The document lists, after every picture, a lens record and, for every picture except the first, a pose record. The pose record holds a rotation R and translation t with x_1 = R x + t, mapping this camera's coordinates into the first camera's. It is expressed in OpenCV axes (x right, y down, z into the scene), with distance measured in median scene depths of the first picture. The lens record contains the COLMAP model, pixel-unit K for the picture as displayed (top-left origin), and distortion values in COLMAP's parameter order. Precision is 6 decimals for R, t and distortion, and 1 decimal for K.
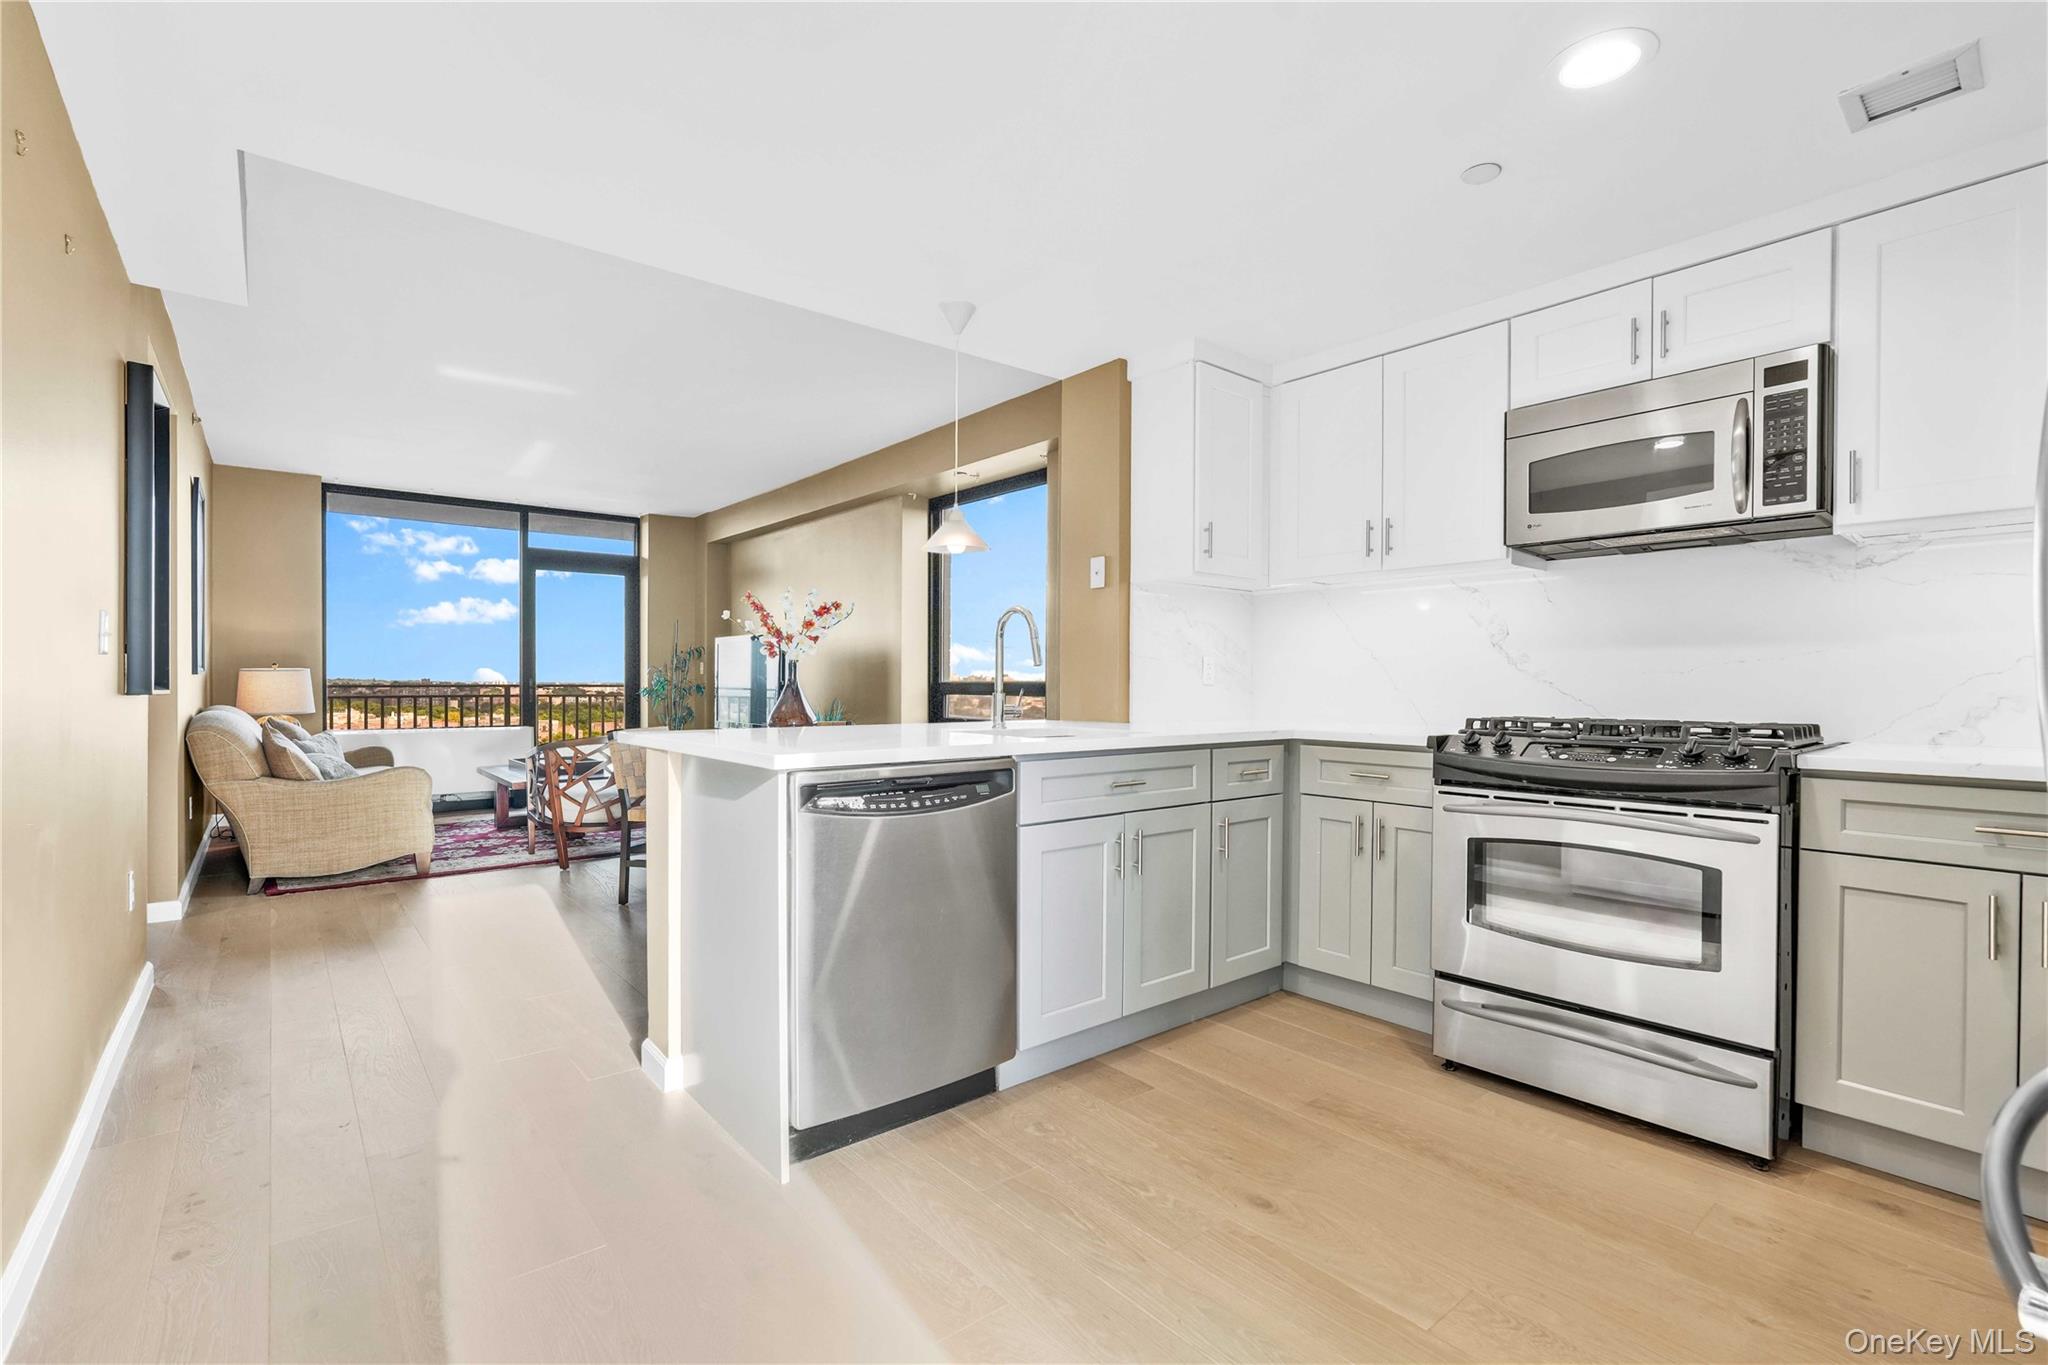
lens RADIAL K [[900.9, 0, 1014.5], [0, 900.9, 682.9], [0, 0, 1]] dist [-0.002882, 0.000279]
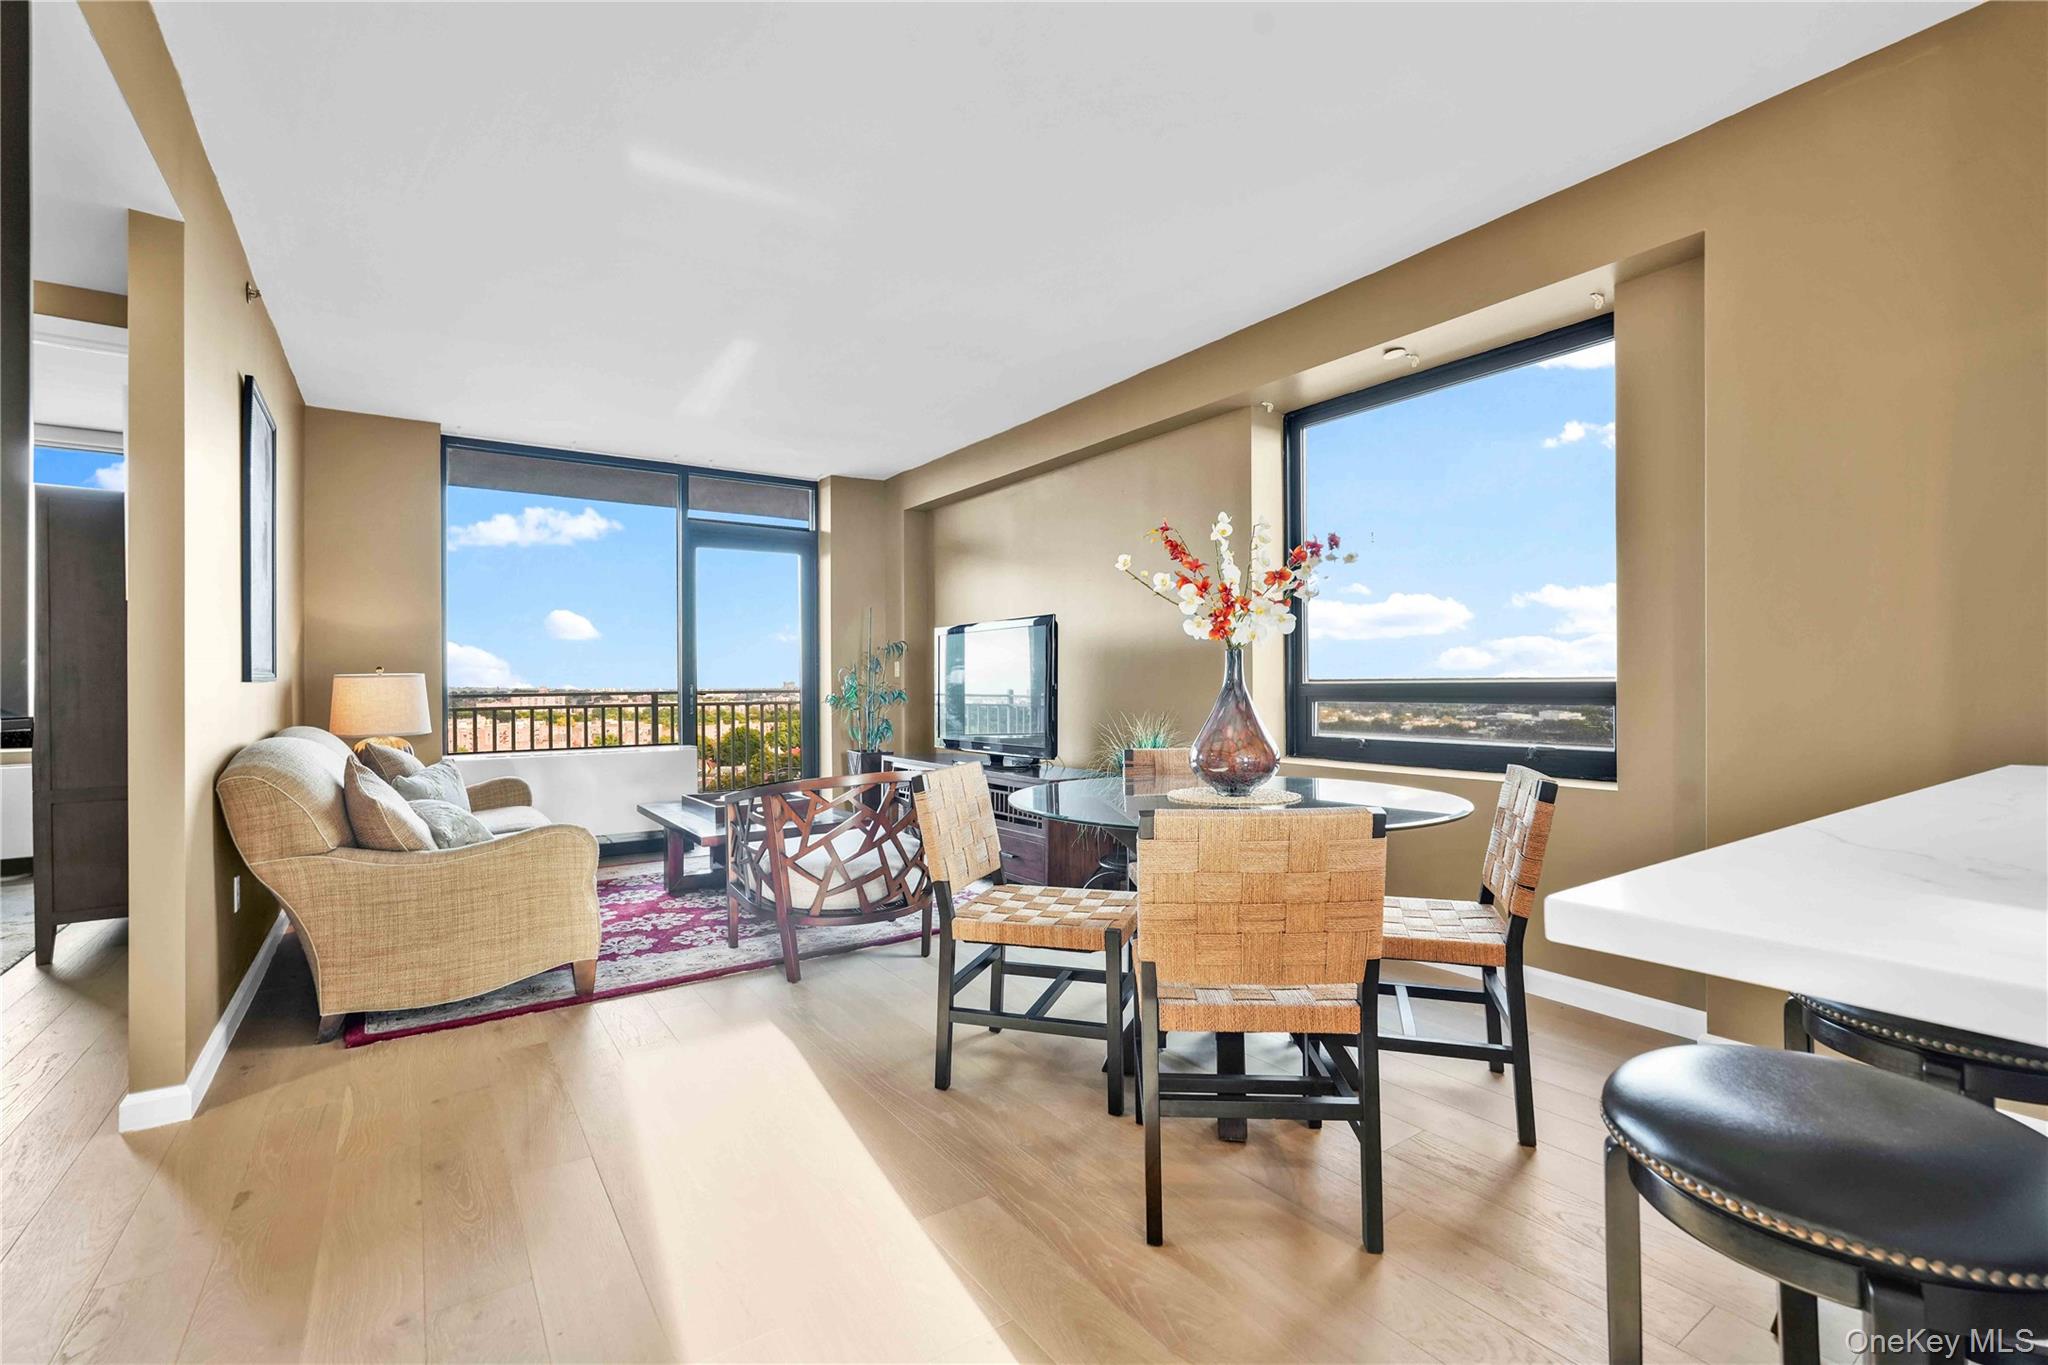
lens RADIAL K [[885.1, 0, 1019.5], [0, 885.1, 675.6], [0, 0, 1]] dist [-0.001895, -0.000205]
pose [[0.996307, -0.010084, -0.085273, -0.271336], [0.009144, 0.999893, -0.011412, -0.001343], [0.085379, 0.010590, 0.996292, 0.368569]]
